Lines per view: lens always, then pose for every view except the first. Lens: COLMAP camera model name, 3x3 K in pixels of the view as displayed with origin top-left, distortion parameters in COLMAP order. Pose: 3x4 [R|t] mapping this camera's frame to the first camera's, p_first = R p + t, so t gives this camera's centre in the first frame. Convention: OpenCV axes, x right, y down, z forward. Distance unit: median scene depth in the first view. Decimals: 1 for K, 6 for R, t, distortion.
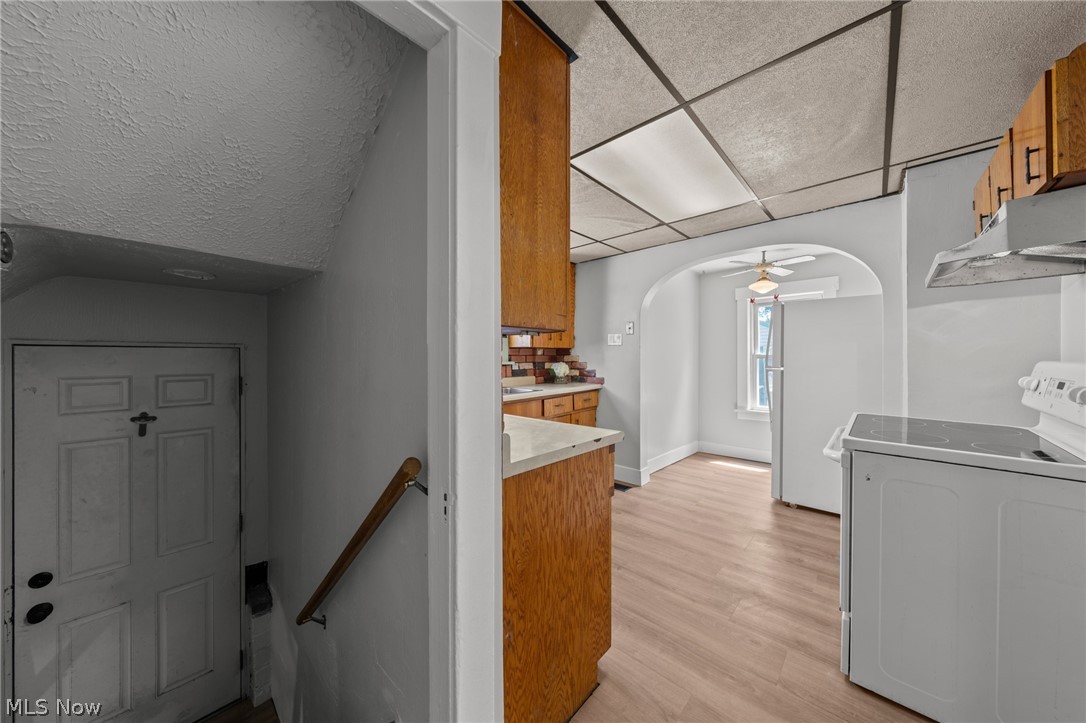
lens RADIAL K [[371.4, 0, 542.4], [0, 371.4, 357.0], [0, 0, 1]] dist [-0.000752, 0.000019]
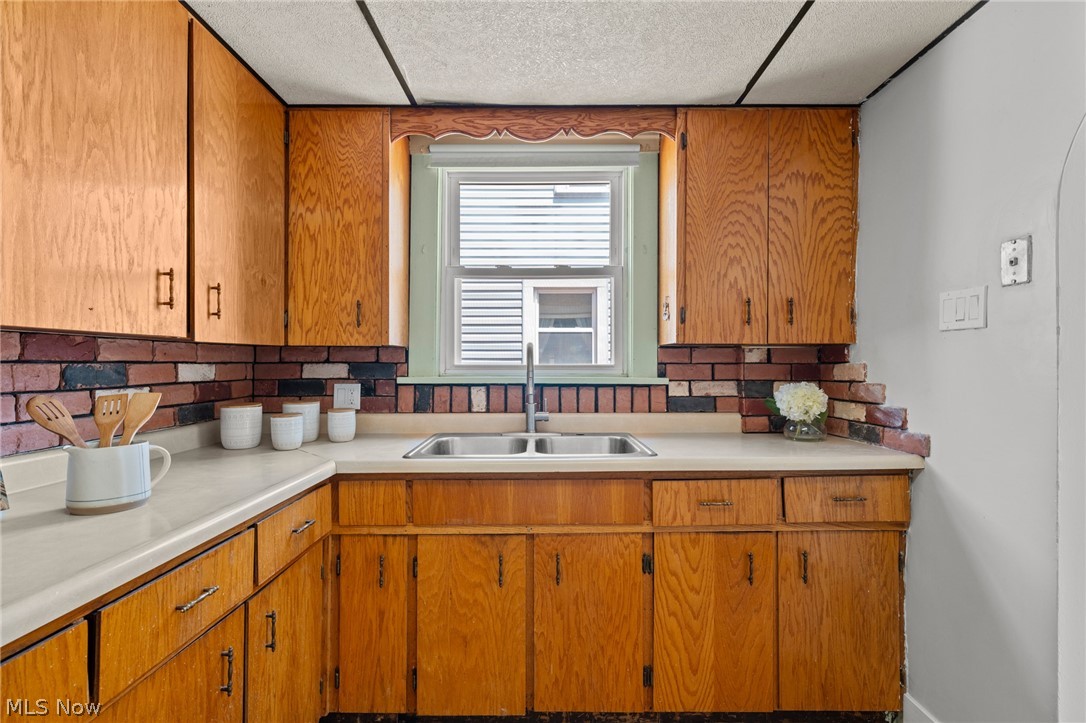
lens RADIAL K [[512.0, 0, 540.0], [0, 512.0, 362.8], [0, 0, 1]] dist [0.002912, -0.000454]
pose [[0.666072, 0.000056, -0.745887, 0.265437], [-0.003042, 0.999992, -0.002641, -0.003273], [0.745881, 0.004028, 0.666067, 0.471689]]
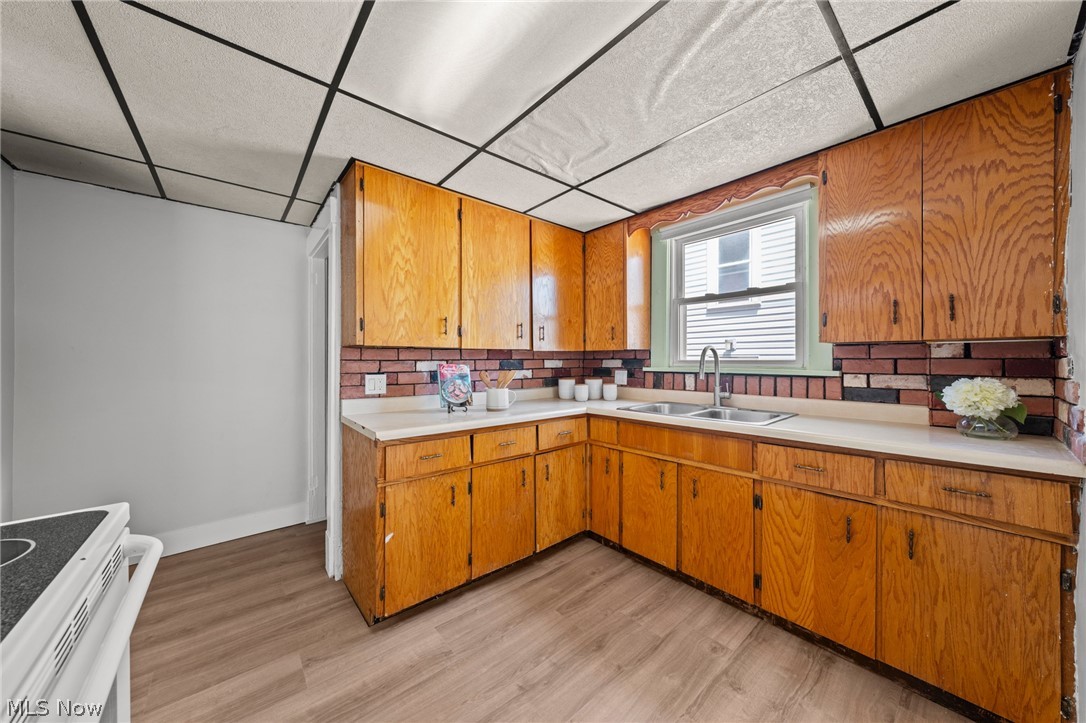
lens RADIAL K [[370.8, 0, 540.1], [0, 370.8, 361.3], [0, 0, 1]] dist [-0.002271, 0.000147]
pose [[-0.128870, 0.006670, -0.991639, 0.477456], [0.000747, 0.999978, 0.006629, -0.004907], [0.991661, 0.000113, -0.128872, 0.633330]]
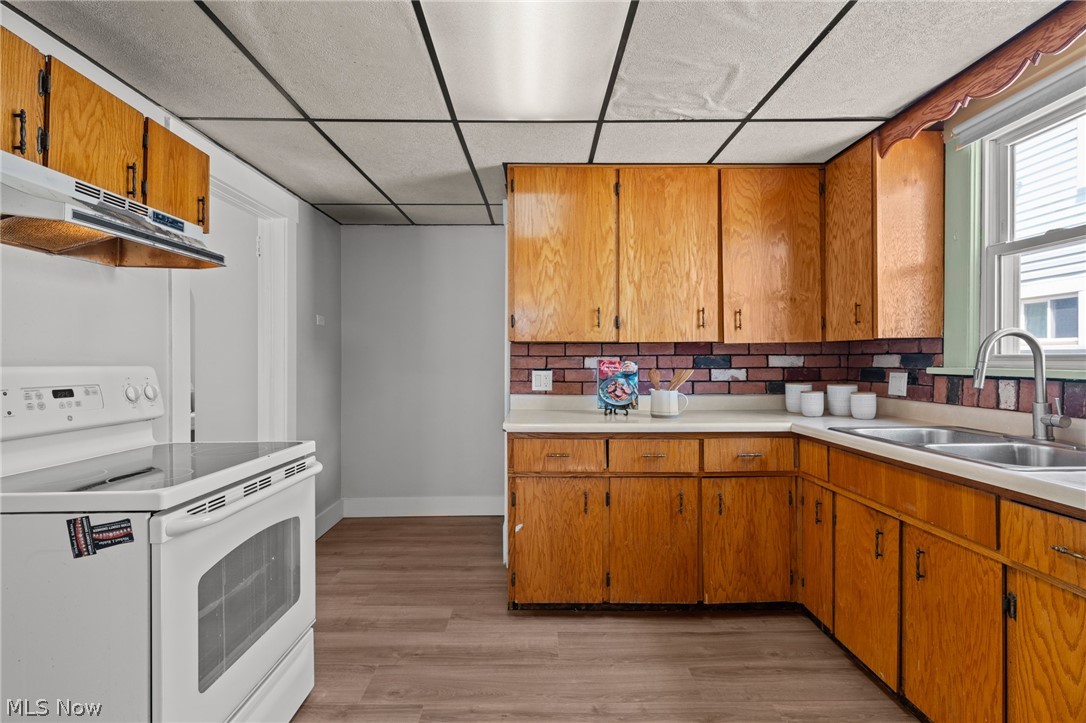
lens RADIAL K [[512.0, 0, 540.0], [0, 512.0, 362.8], [0, 0, 1]] dist [0.002912, -0.000454]
pose [[-0.733801, 0.009824, -0.679293, 0.470469], [0.002780, 0.999930, 0.011458, -0.001625], [0.679359, 0.006520, -0.733777, 0.876832]]
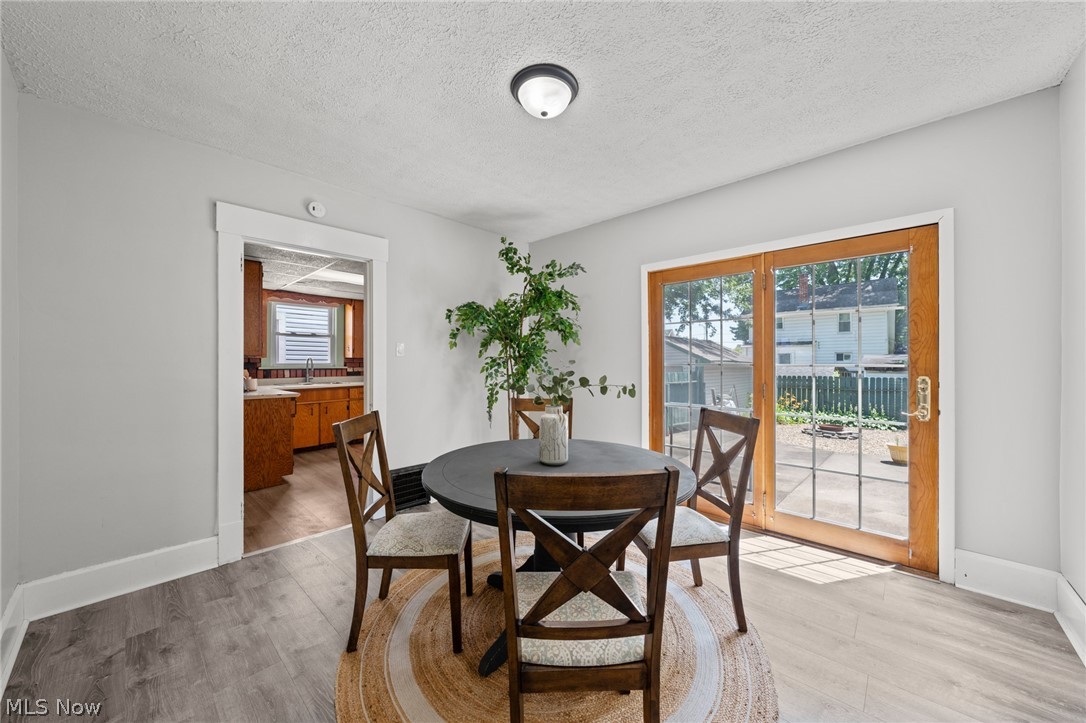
lens RADIAL K [[391.8, 0, 542.0], [0, 391.8, 362.7], [0, 0, 1]] dist [0.000075, 0.000095]
pose [[0.999990, 0.002035, -0.004071, 0.757176], [-0.002033, 0.999998, 0.000480, -0.006759], [0.004072, -0.000471, 0.999992, -0.684535]]
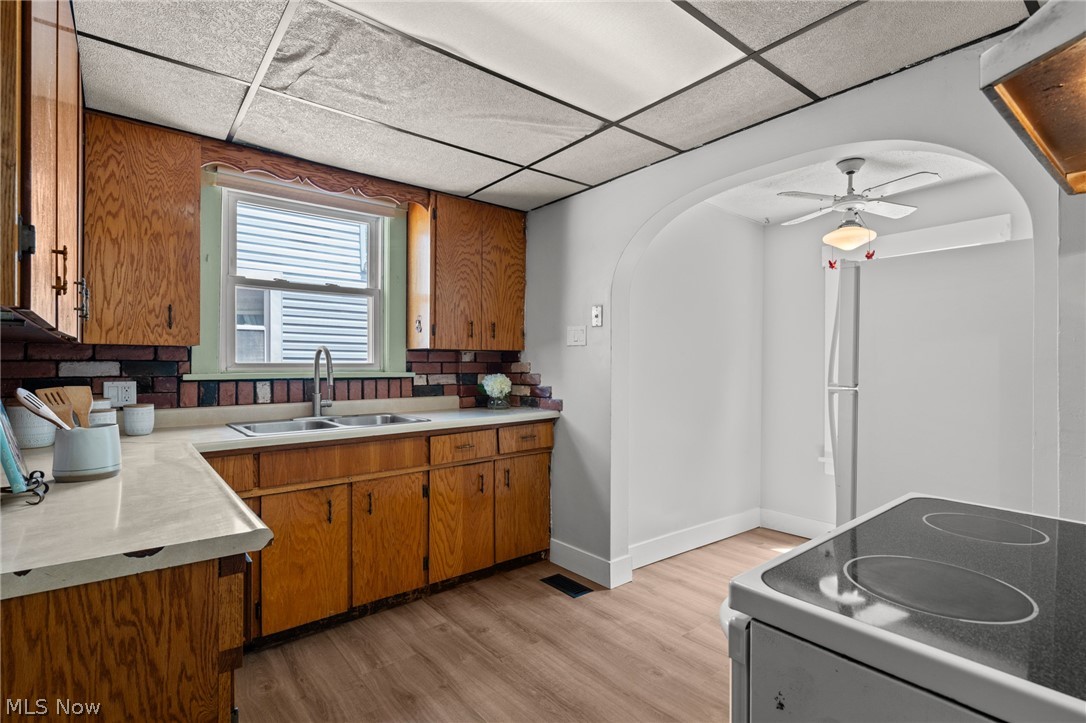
lens RADIAL K [[525.7, 0, 540.2], [0, 525.7, 365.6], [0, 0, 1]] dist [0.002216, 0.000137]
pose [[0.988701, 0.003174, -0.149870, 0.254753], [-0.002888, 0.999994, 0.002123, -0.001242], [0.149876, -0.001666, 0.988703, 0.159919]]
